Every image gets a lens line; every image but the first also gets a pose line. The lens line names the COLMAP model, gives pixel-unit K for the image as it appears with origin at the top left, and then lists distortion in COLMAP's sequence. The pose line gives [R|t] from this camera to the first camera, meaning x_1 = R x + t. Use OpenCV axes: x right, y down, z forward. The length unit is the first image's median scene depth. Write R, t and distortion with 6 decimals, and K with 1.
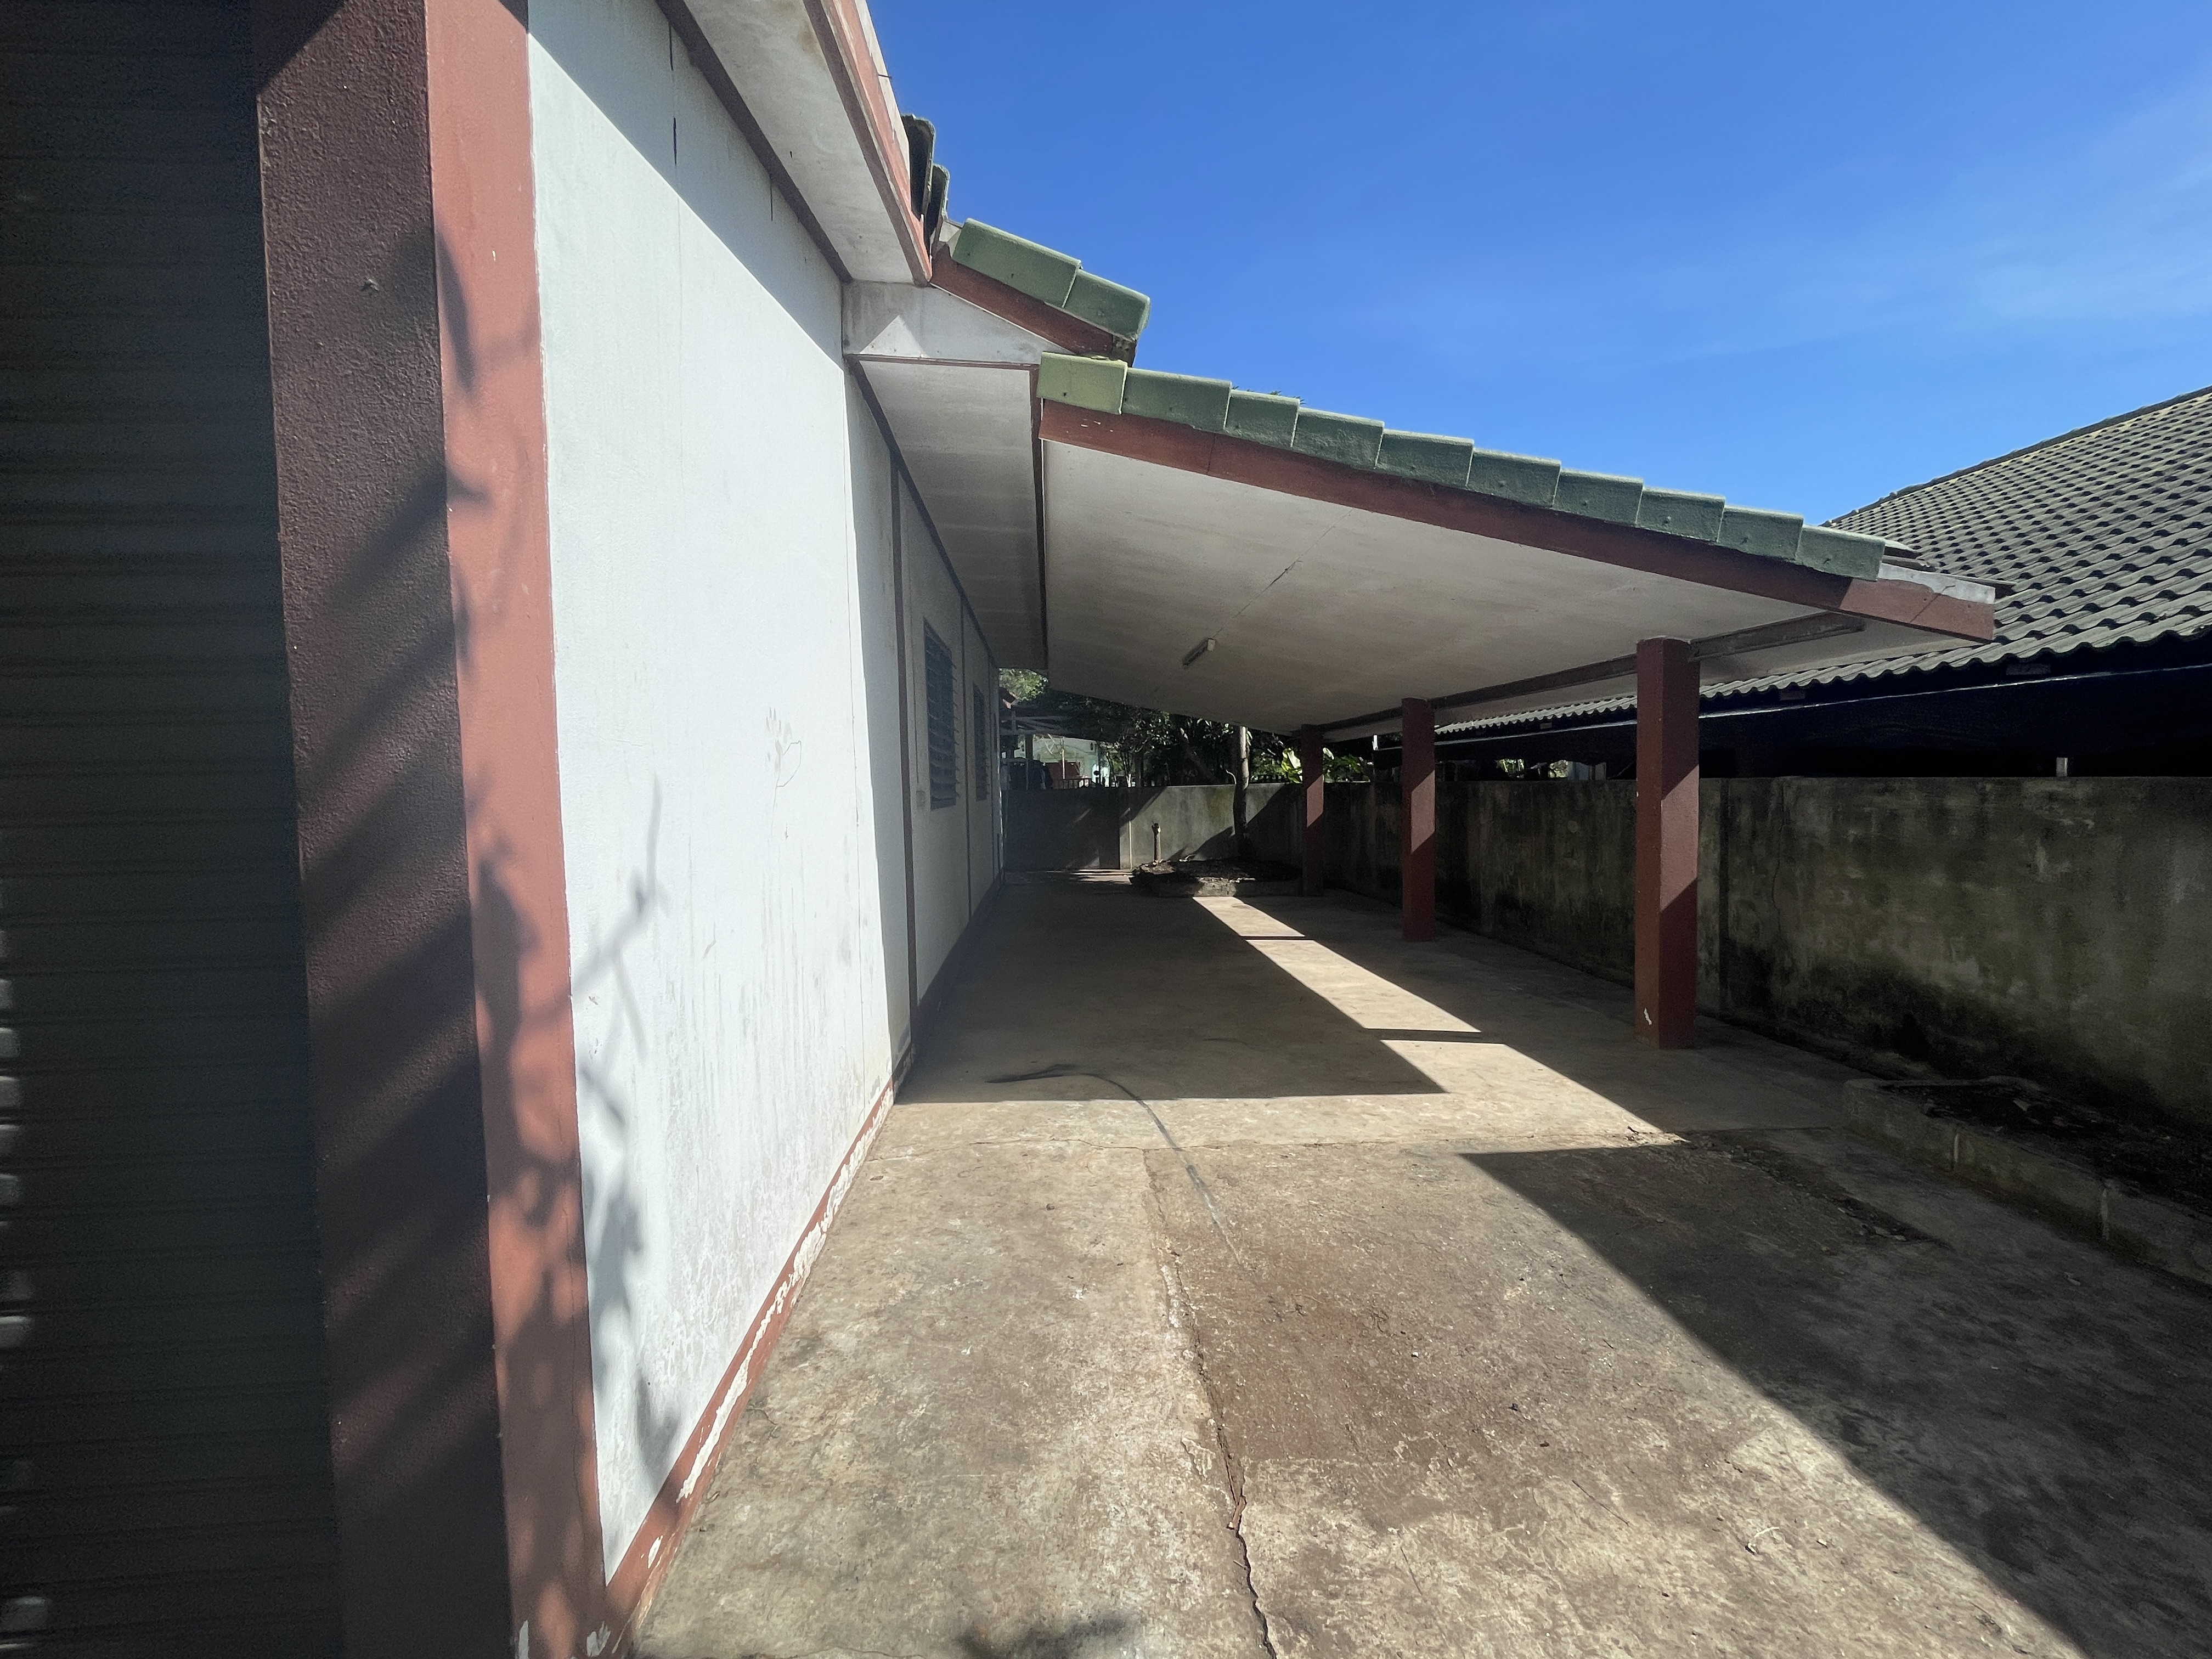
lens RADIAL K [[882.9, 0, 1105.9], [0, 882.9, 814.2], [0, 0, 1]] dist [-0.003249, -0.000280]
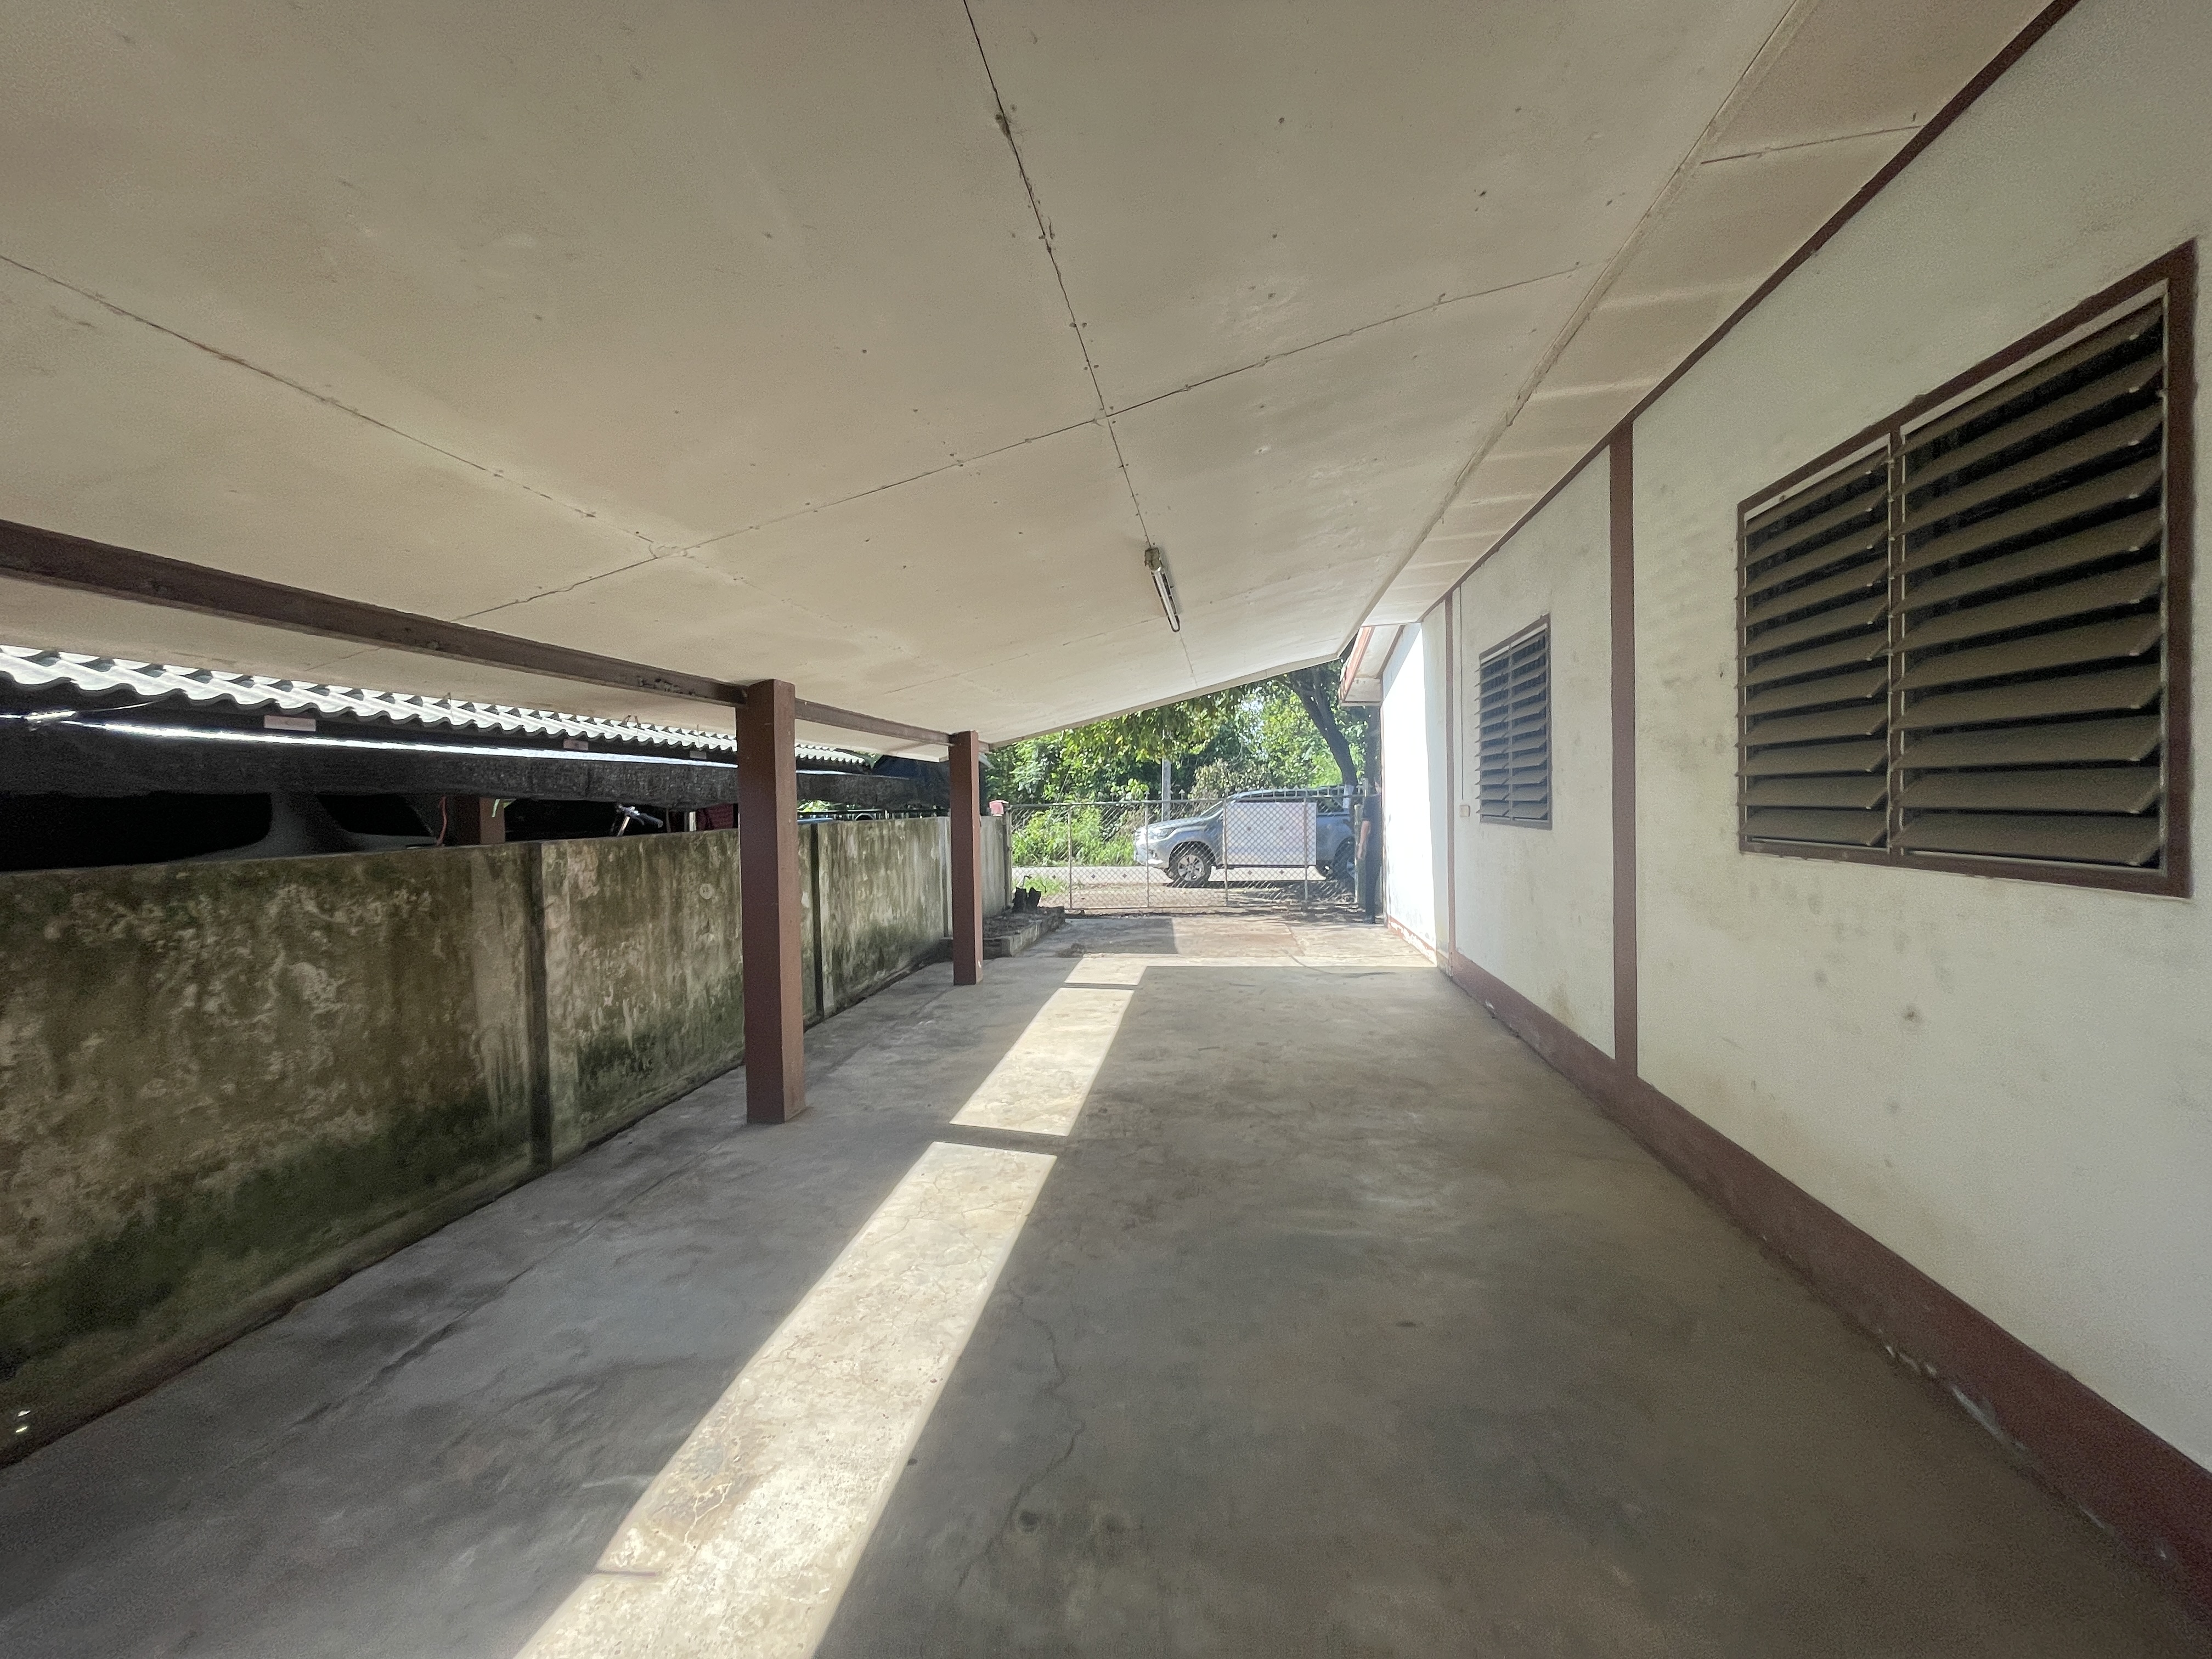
lens RADIAL K [[882.9, 0, 1105.9], [0, 882.9, 814.2], [0, 0, 1]] dist [-0.003249, -0.000280]
pose [[-0.977897, 0.042608, 0.204701, 0.029238], [0.052854, 0.997595, 0.044847, -0.066099], [-0.202297, 0.054675, -0.977797, 1.608456]]
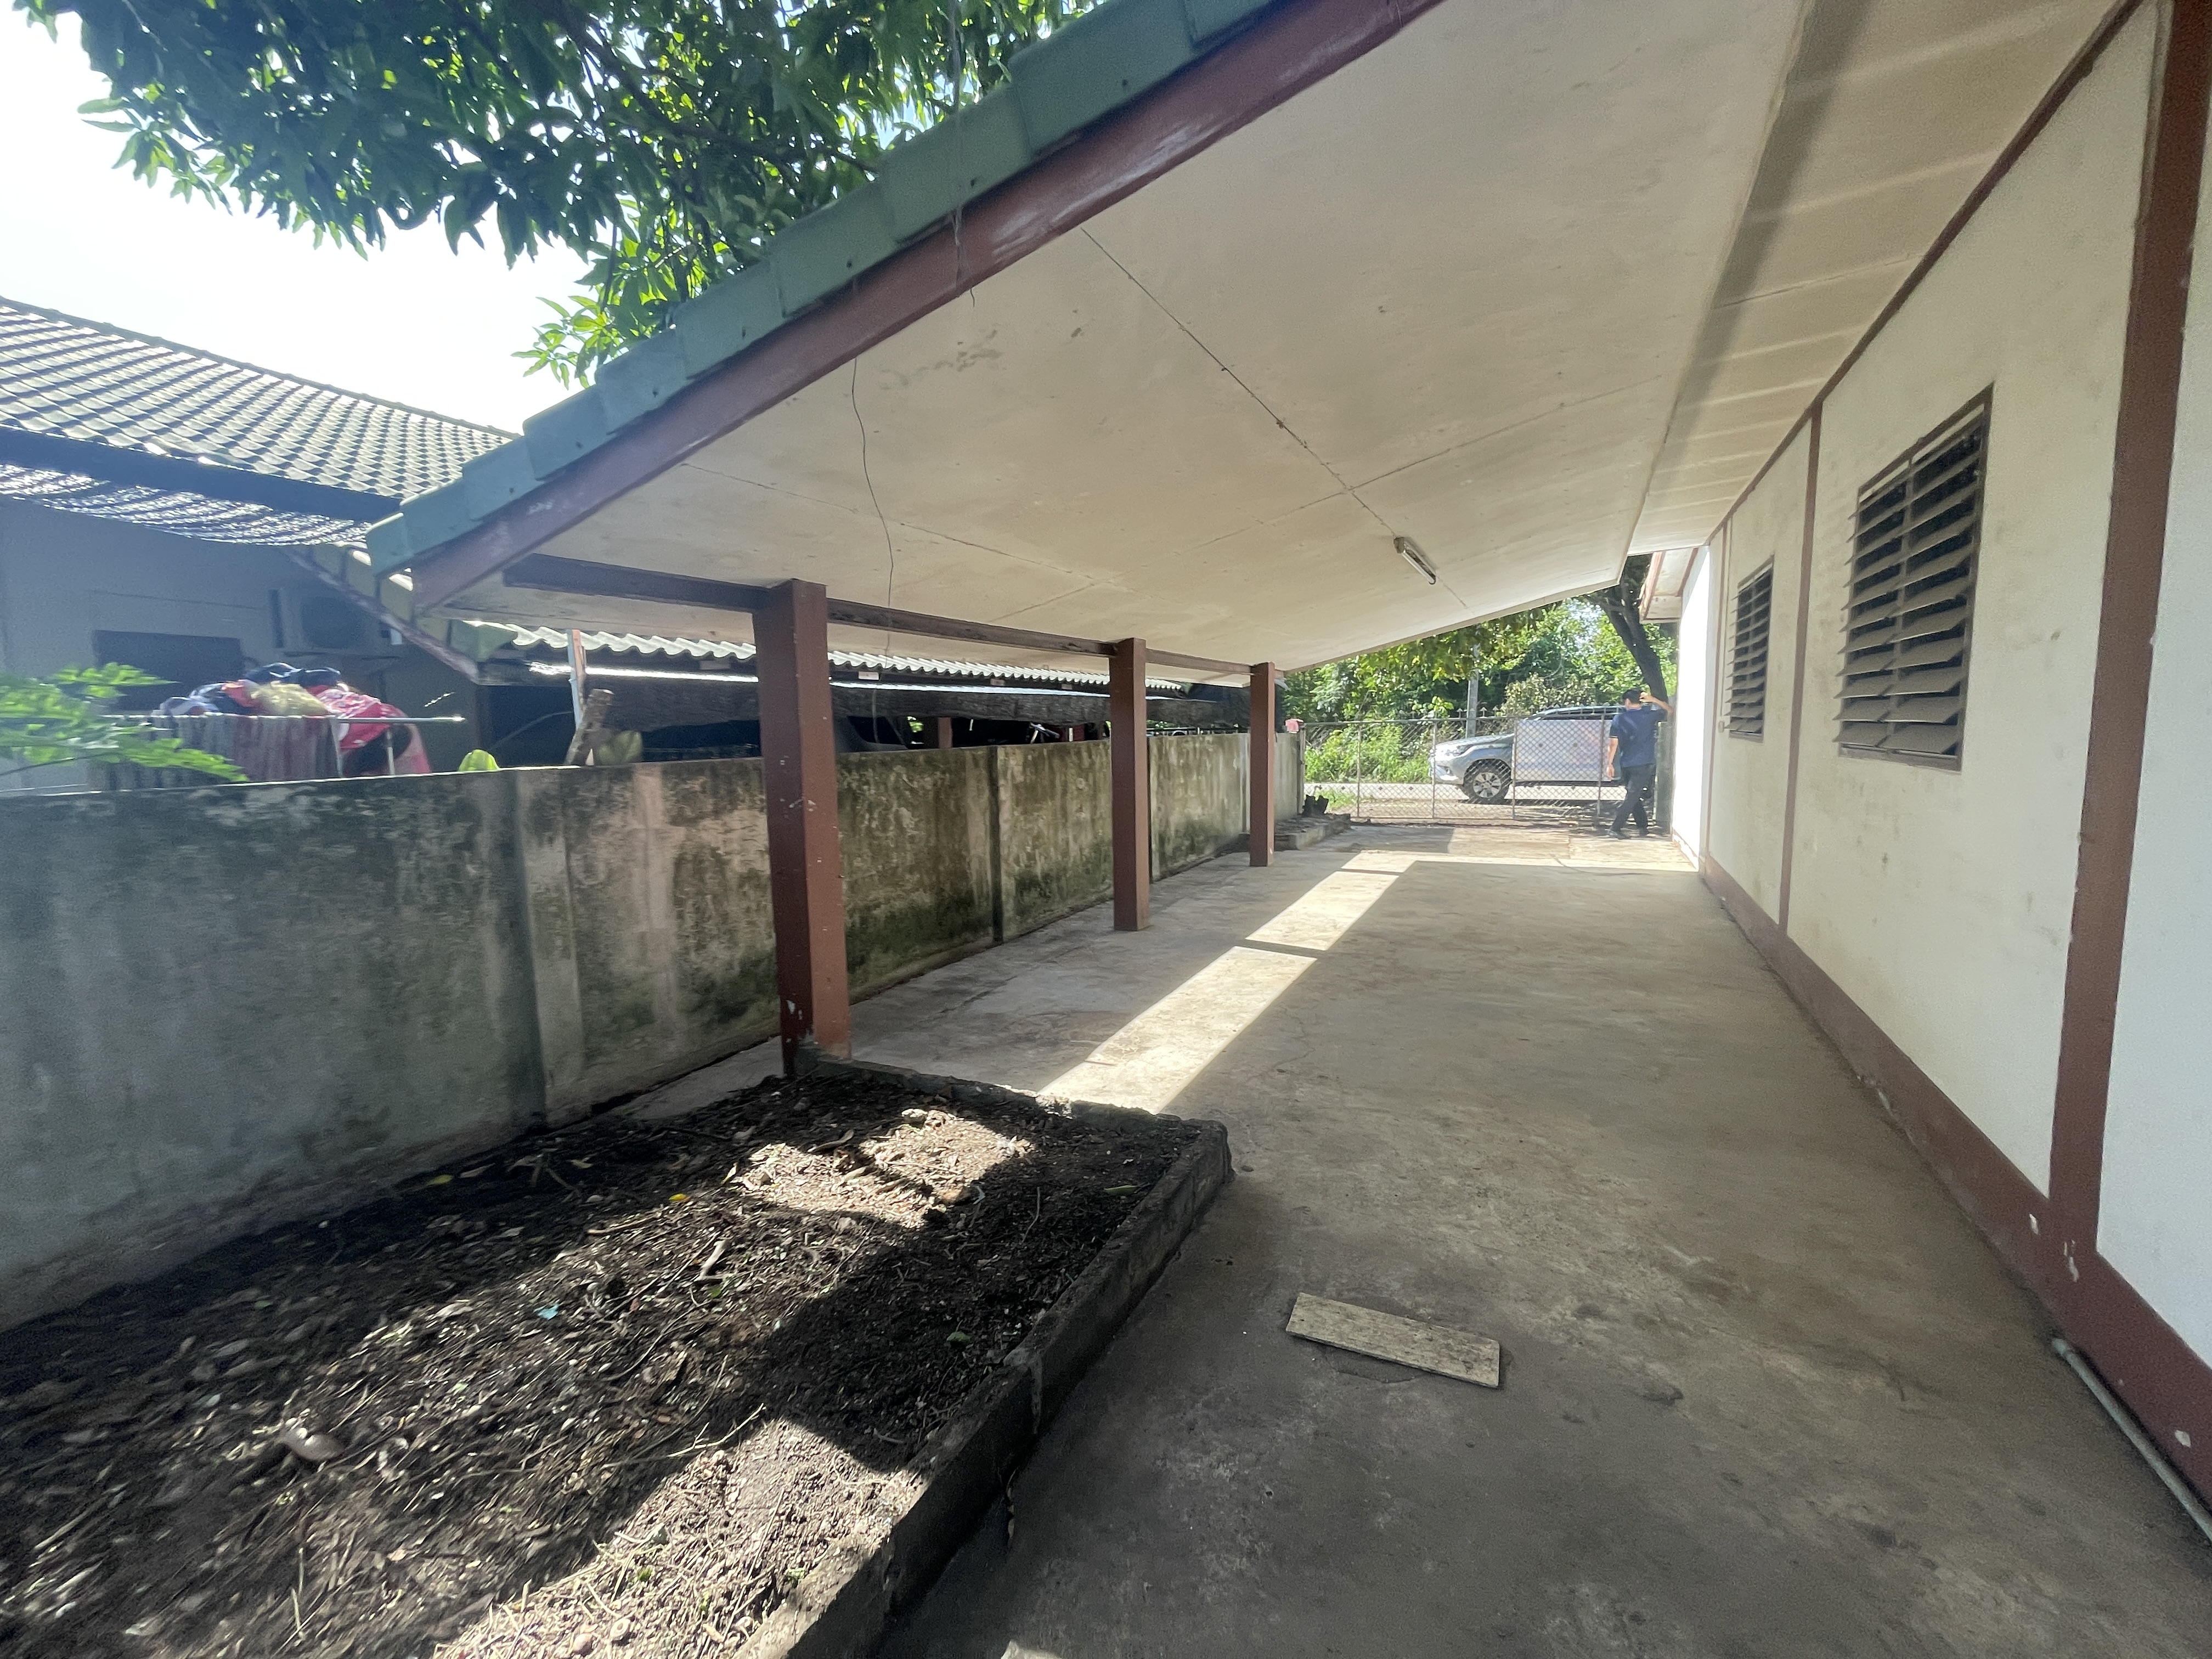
lens RADIAL K [[873.7, 0, 1081.1], [0, 873.7, 828.0], [0, 0, 1]] dist [0.008539, -0.004667]
pose [[-0.840480, -0.017623, 0.541557, -0.064350], [0.063485, 0.989384, 0.130722, -0.070804], [-0.538111, 0.144250, -0.830439, 1.842710]]
